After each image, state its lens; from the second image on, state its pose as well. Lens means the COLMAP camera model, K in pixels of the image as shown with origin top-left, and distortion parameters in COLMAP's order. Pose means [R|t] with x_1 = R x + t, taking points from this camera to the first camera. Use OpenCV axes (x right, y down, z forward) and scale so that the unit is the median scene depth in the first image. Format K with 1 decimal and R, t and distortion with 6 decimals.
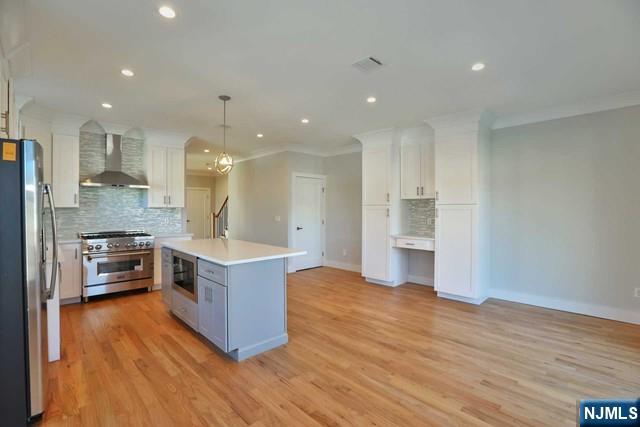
lens RADIAL K [[294.5, 0, 320.4], [0, 294.5, 209.0], [0, 0, 1]] dist [-0.000313, -0.000164]
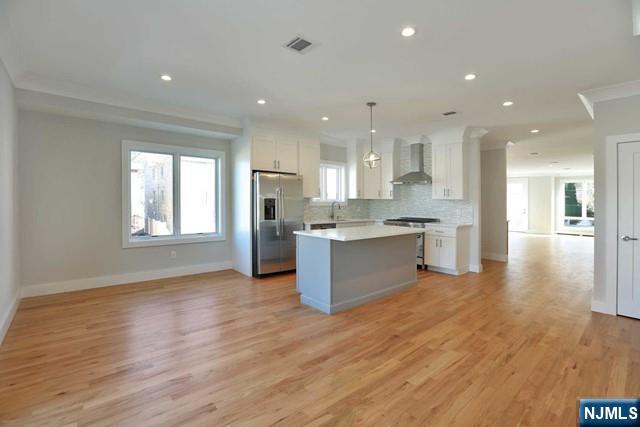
lens RADIAL K [[294.5, 0, 323.0], [0, 294.5, 208.5], [0, 0, 1]] dist [-0.000313, -0.000164]
pose [[-0.051419, 0.018019, -0.998515, 0.933829], [-0.009253, 0.999786, 0.018519, 0.021537], [0.998634, 0.010191, -0.051241, 0.938341]]
